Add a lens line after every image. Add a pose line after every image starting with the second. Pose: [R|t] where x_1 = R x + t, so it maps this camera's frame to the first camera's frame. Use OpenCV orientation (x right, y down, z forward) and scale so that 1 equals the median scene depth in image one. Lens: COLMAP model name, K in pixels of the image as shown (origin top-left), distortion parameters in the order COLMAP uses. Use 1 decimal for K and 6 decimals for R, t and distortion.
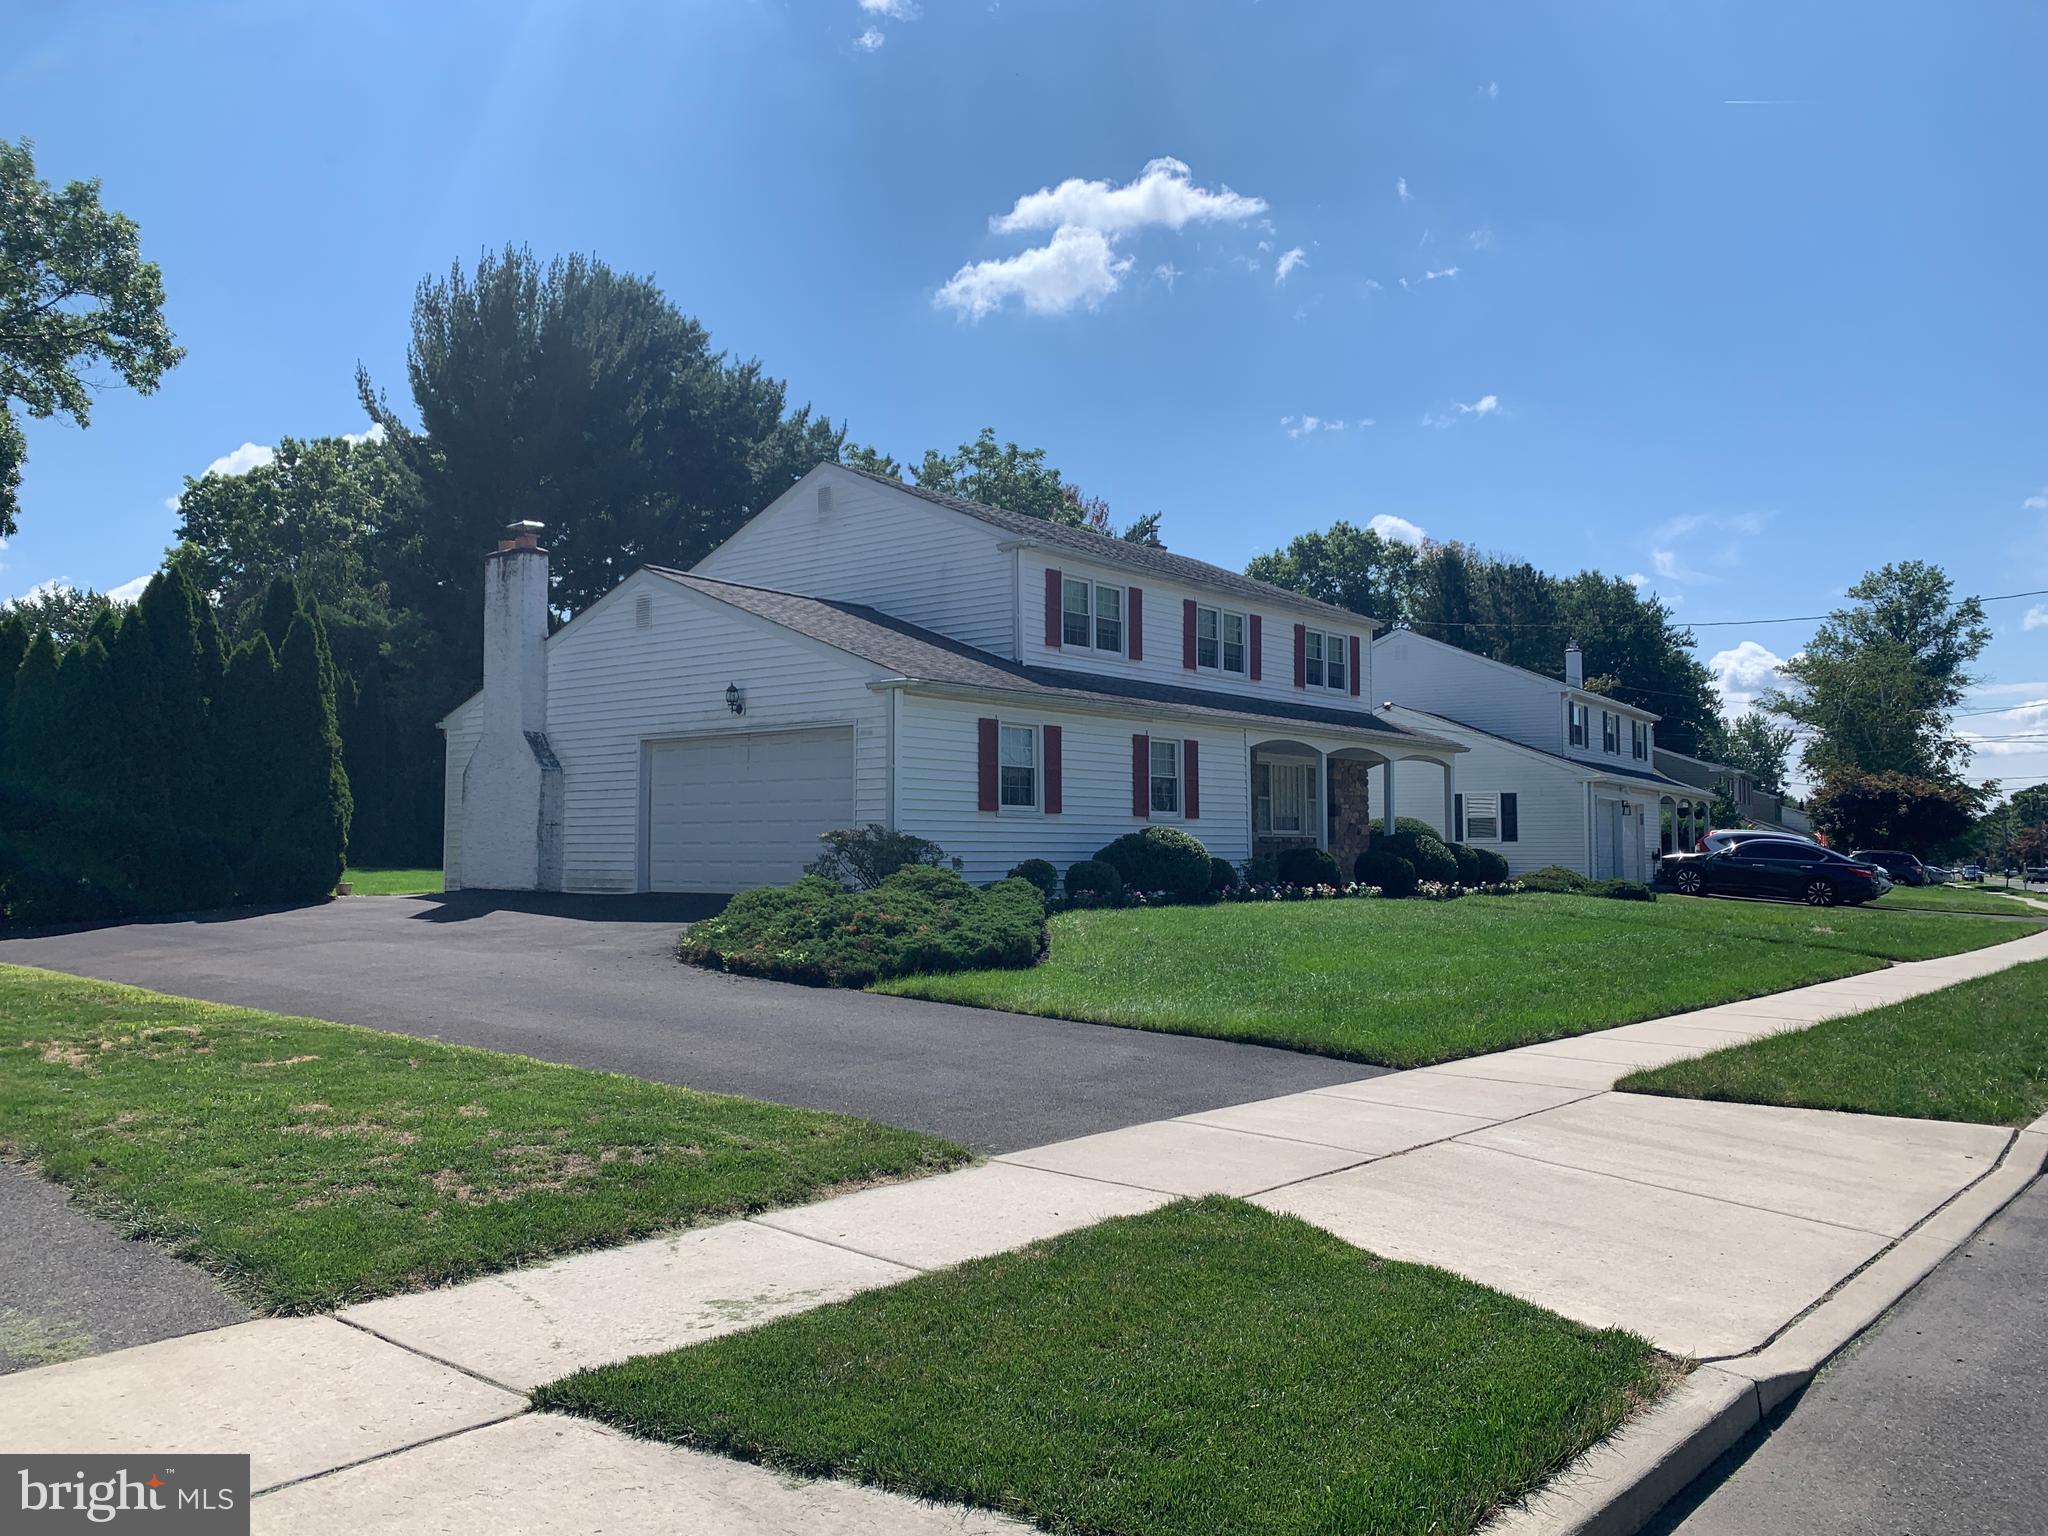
lens RADIAL K [[1521.6, 0, 947.9], [0, 1521.6, 766.3], [0, 0, 1]] dist [-0.000620, -0.000335]
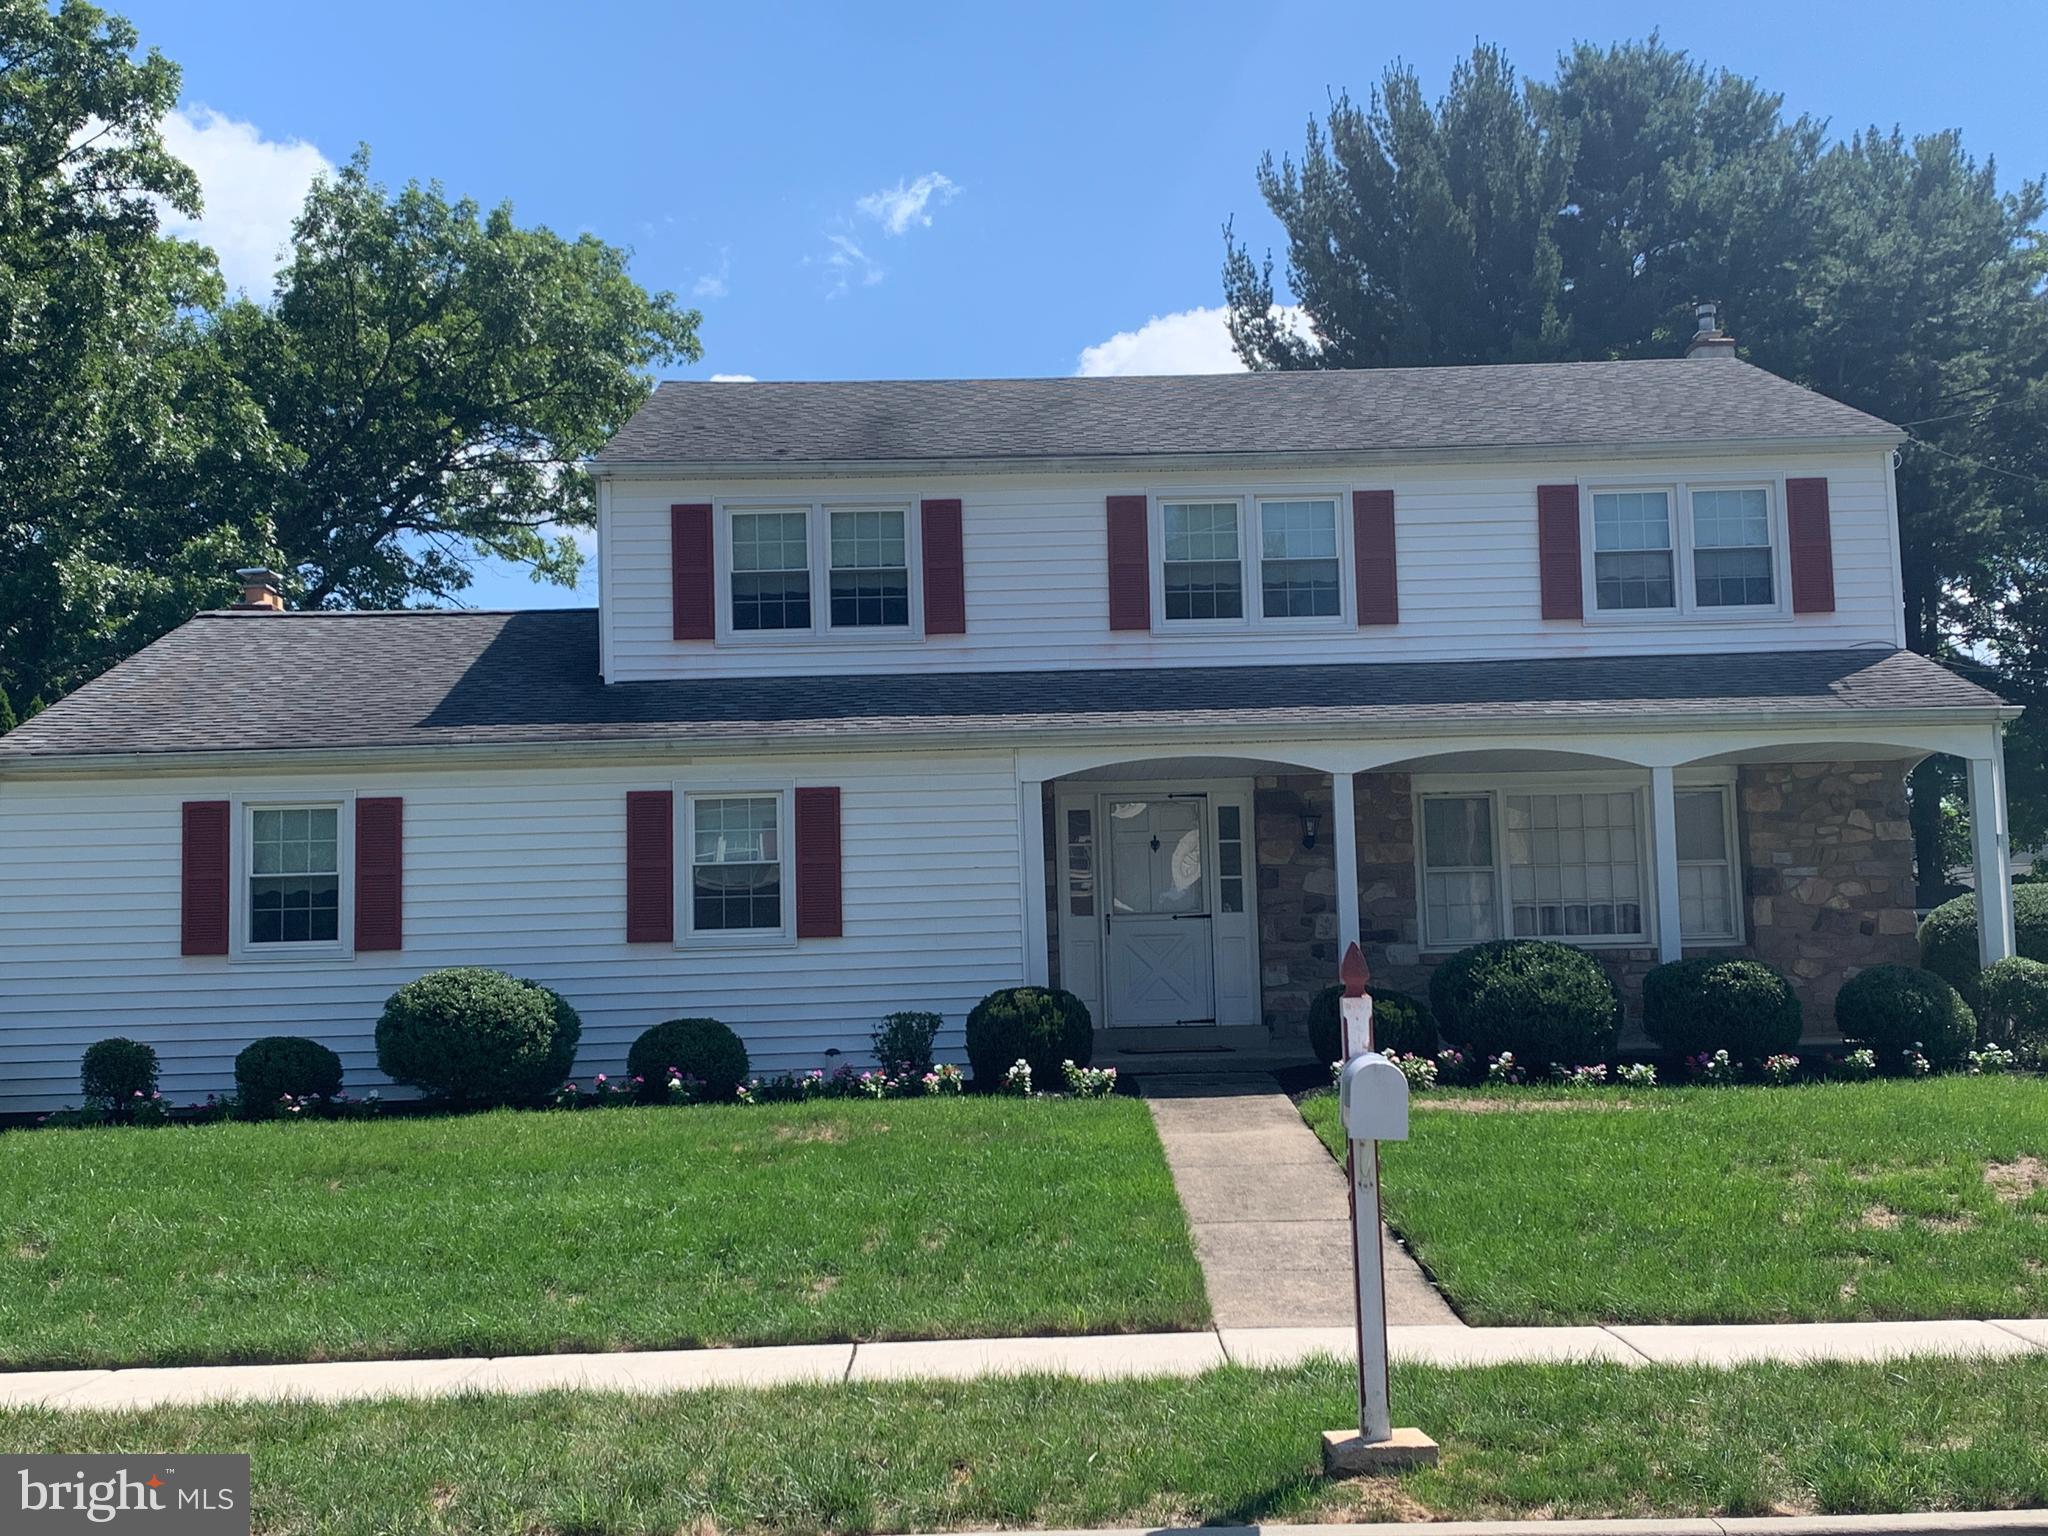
lens RADIAL K [[2376.8, 0, 1026.2], [0, 2376.8, 778.2], [0, 0, 1]] dist [0.113101, -0.019364]
pose [[0.693415, -0.099961, -0.713571, 0.761549], [0.071621, 0.994988, -0.069784, 0.040371], [0.716970, -0.002717, 0.697099, 0.472181]]
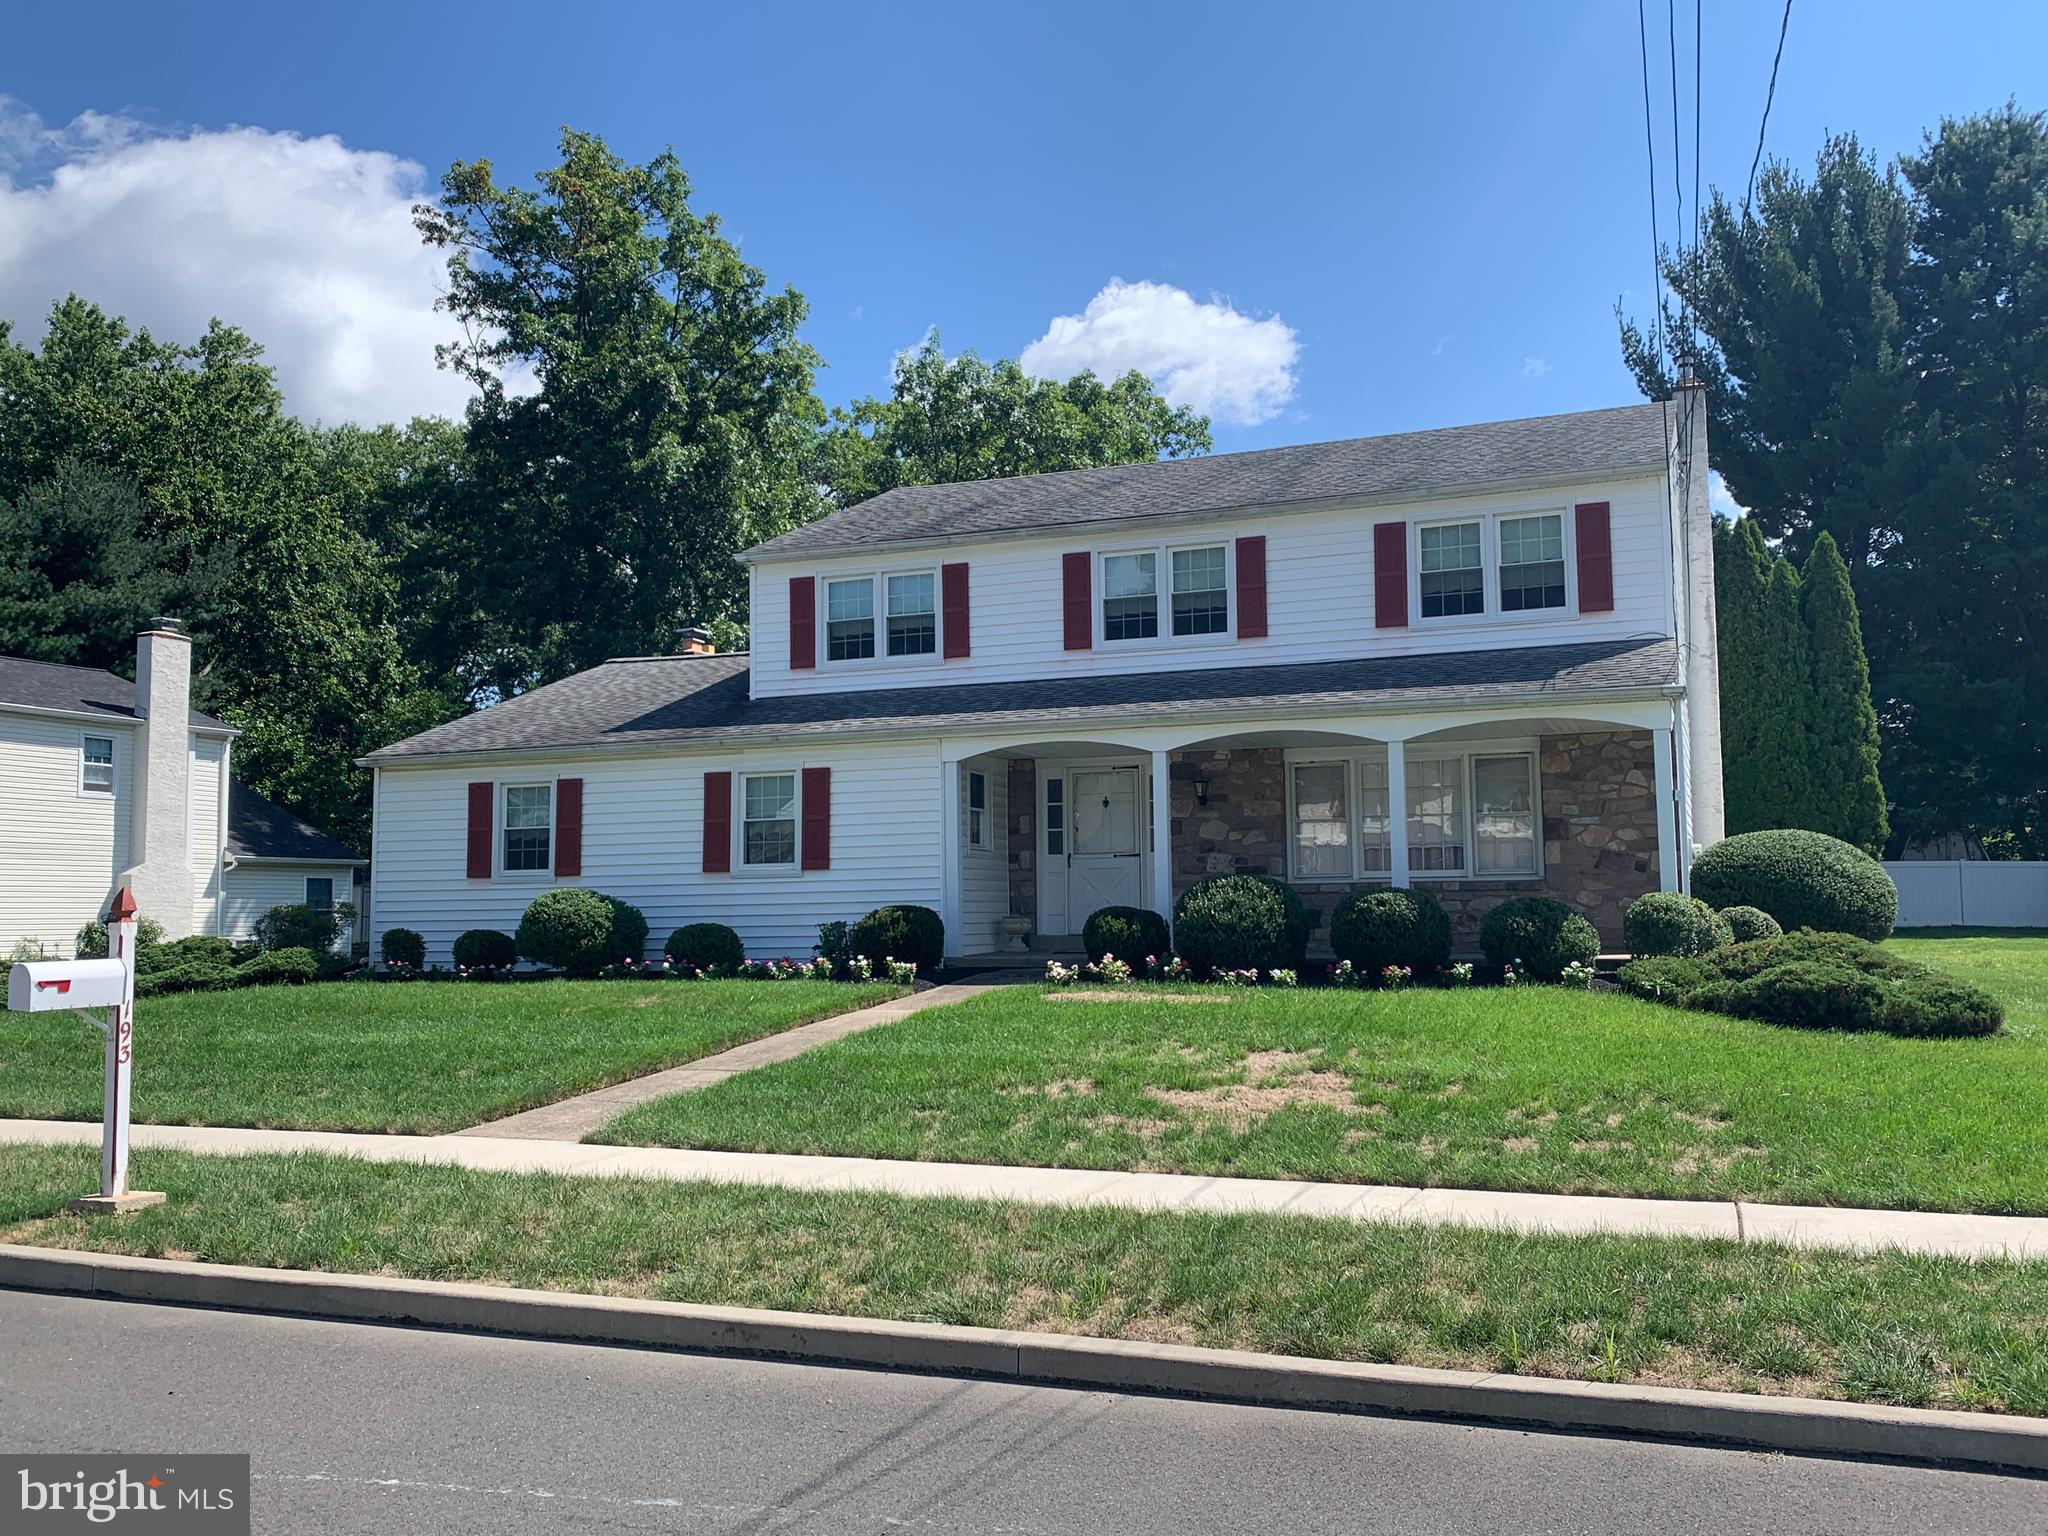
lens RADIAL K [[1805.2, 0, 1021.3], [0, 1805.2, 760.9], [0, 0, 1]] dist [0.166065, 0.000440]
pose [[0.350276, -0.096728, -0.931638, 1.014967], [0.061509, 0.994882, -0.080168, 0.057234], [0.934625, -0.029223, 0.354433, 0.749220]]
